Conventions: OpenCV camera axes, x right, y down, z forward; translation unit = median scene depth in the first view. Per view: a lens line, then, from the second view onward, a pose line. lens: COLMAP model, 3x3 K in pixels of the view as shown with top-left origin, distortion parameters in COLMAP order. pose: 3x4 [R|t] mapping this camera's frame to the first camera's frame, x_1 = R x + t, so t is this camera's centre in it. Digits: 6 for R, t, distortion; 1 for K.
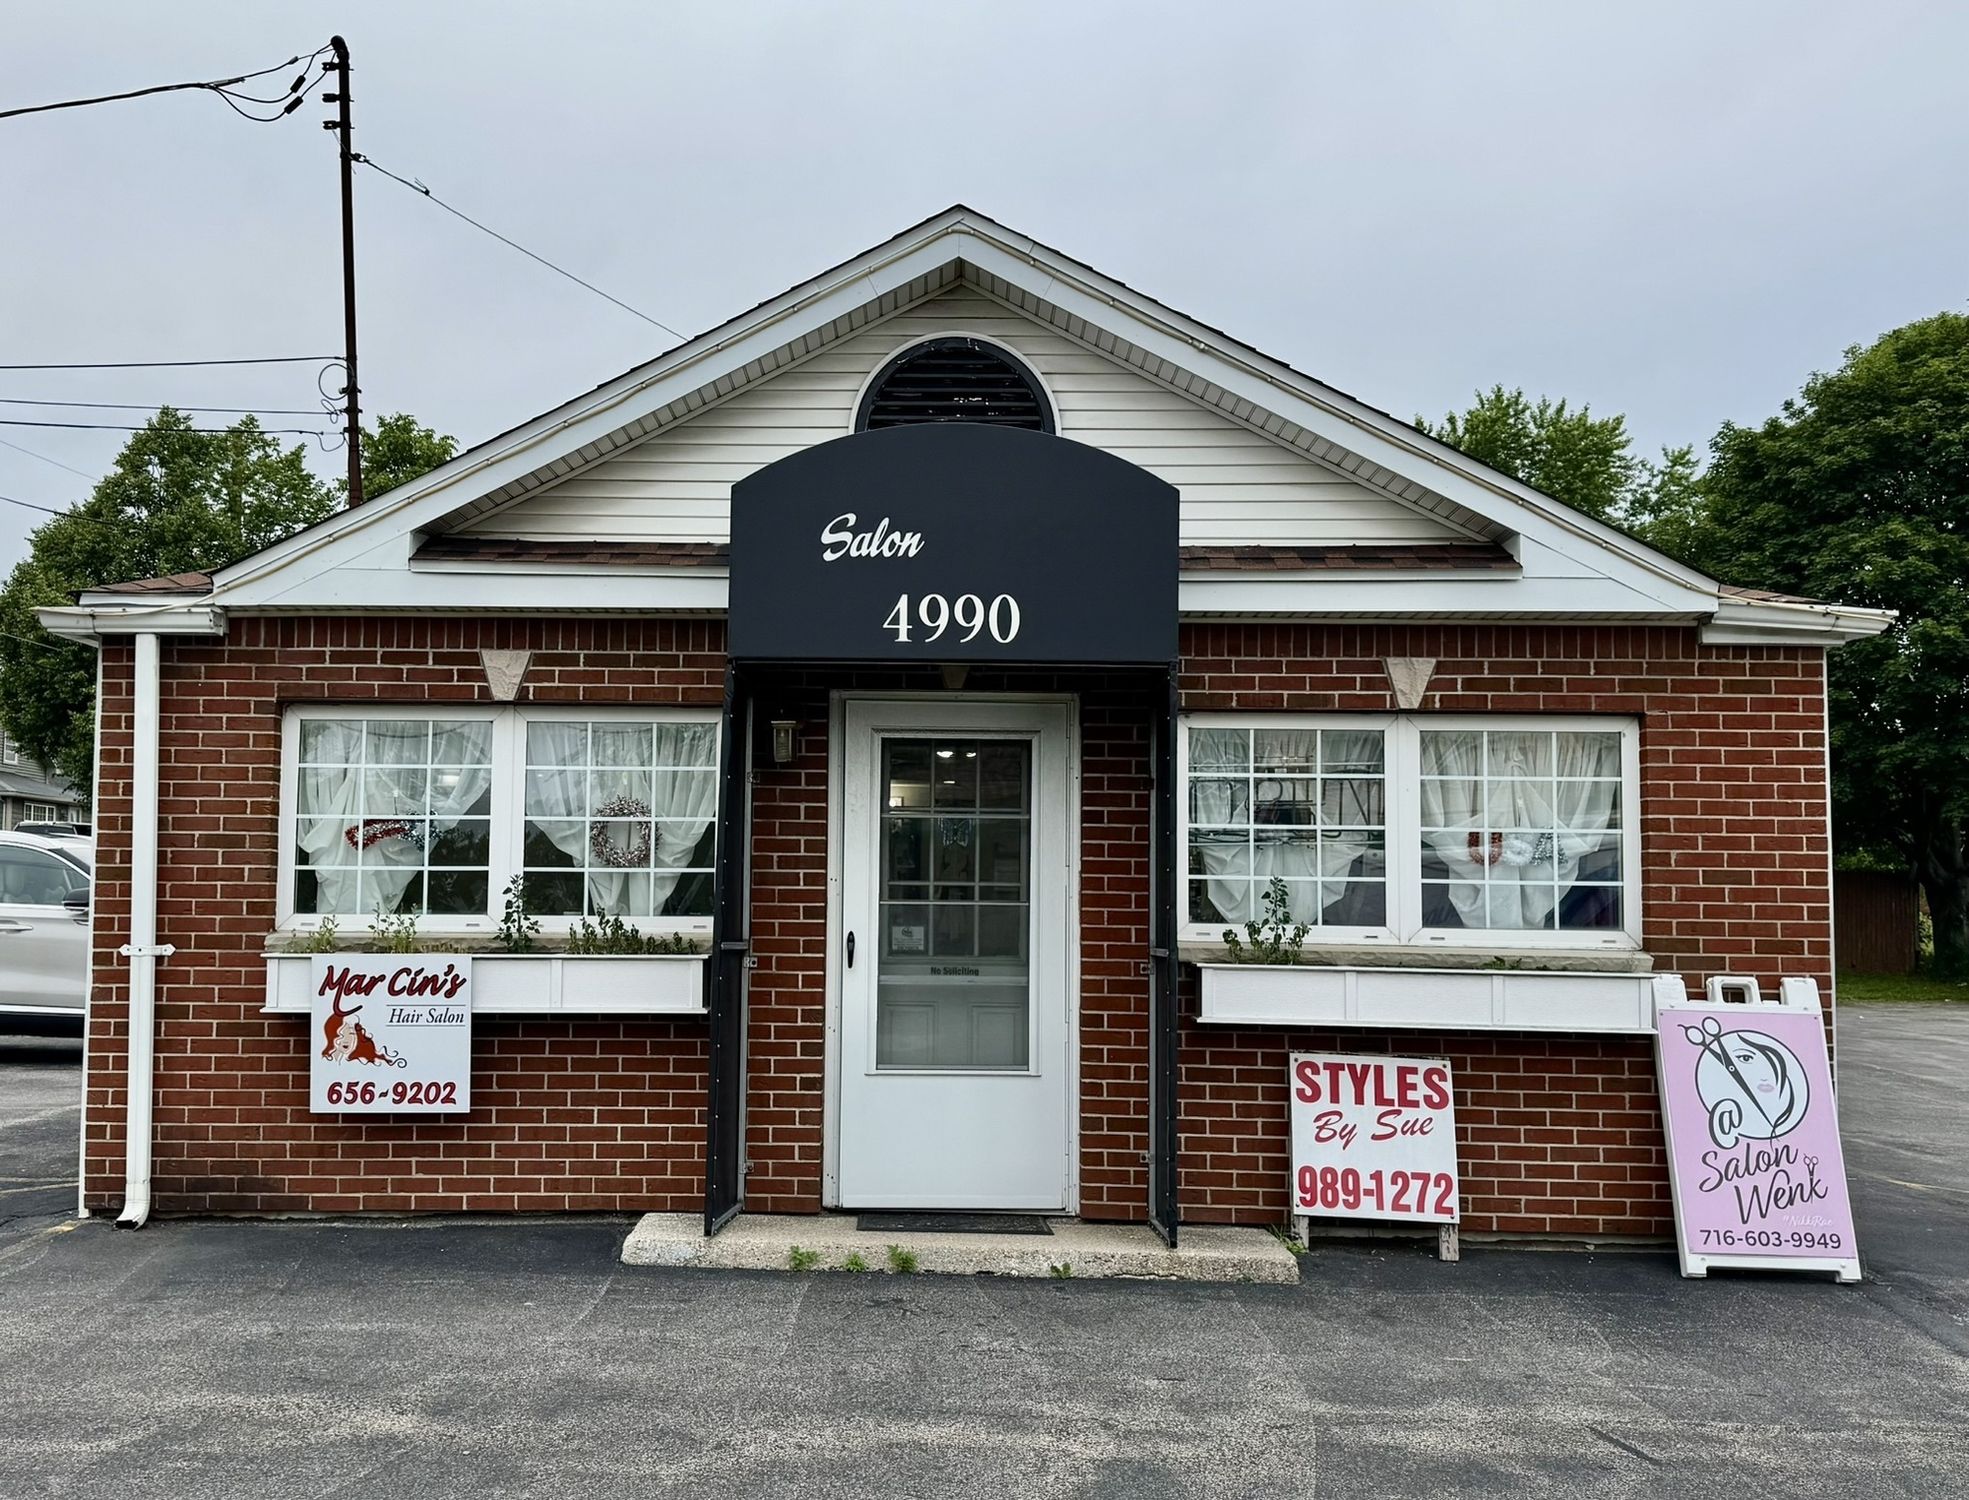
lens RADIAL K [[1921.7, 0, 891.2], [0, 1921.7, 792.3], [0, 0, 1]] dist [0.196408, -0.427073]
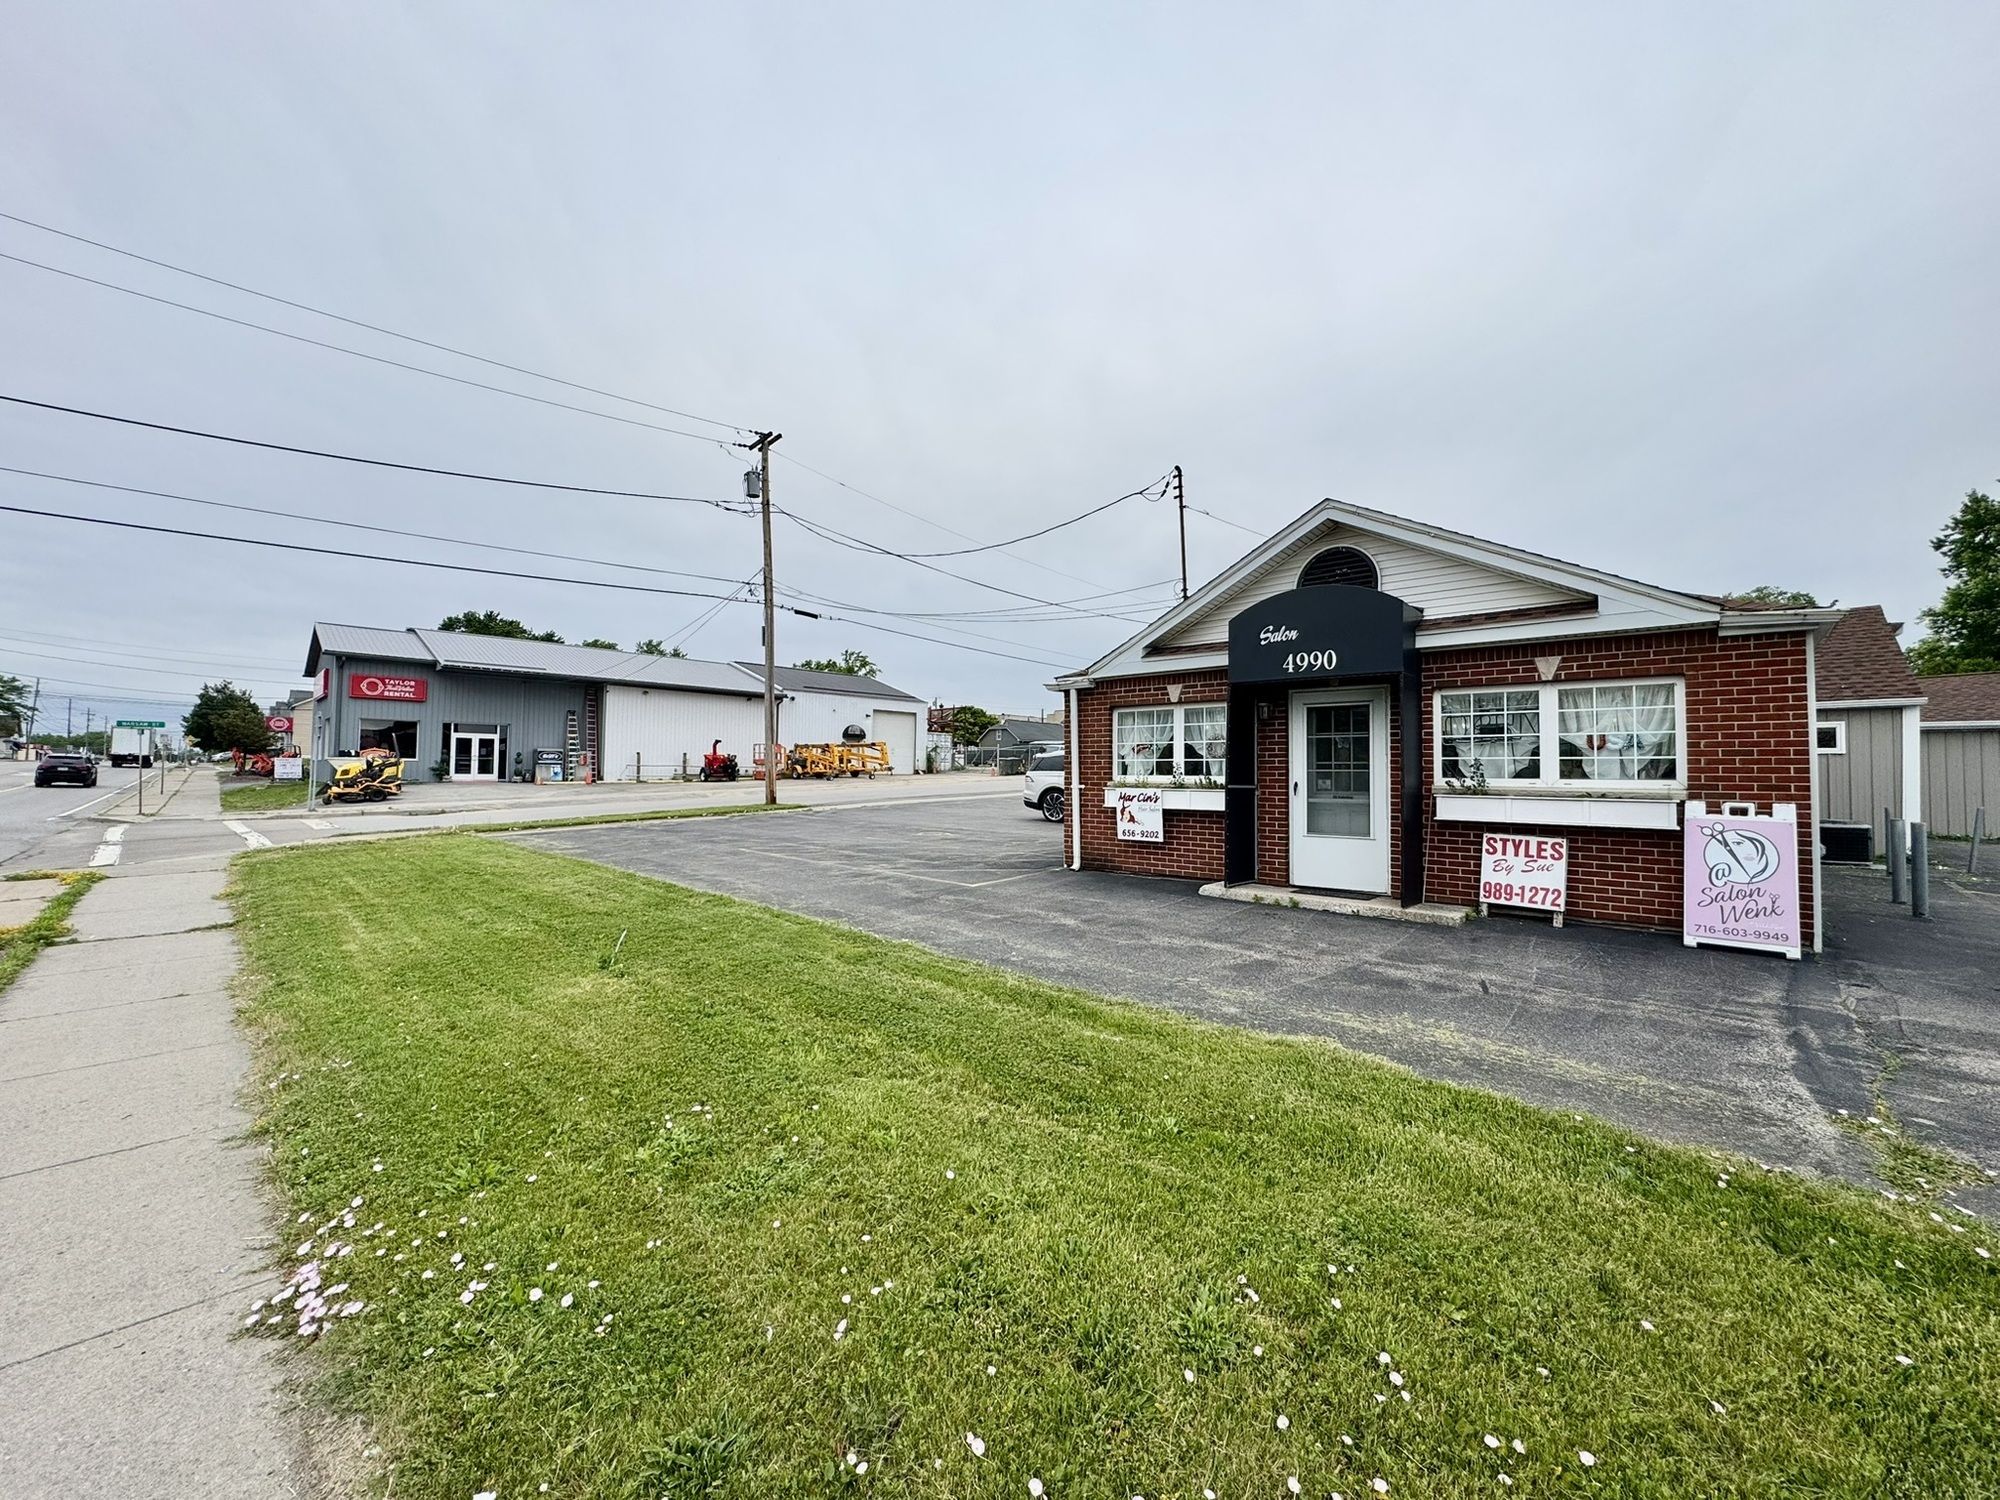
lens RADIAL K [[802.1, 0, 996.6], [0, 802.1, 748.8], [0, 0, 1]] dist [-0.000968, -0.000034]
pose [[0.768766, -0.026213, -0.638993, 0.371628], [0.043542, 0.998986, 0.011405, -0.002920], [0.638046, -0.036591, 0.769128, -0.103029]]
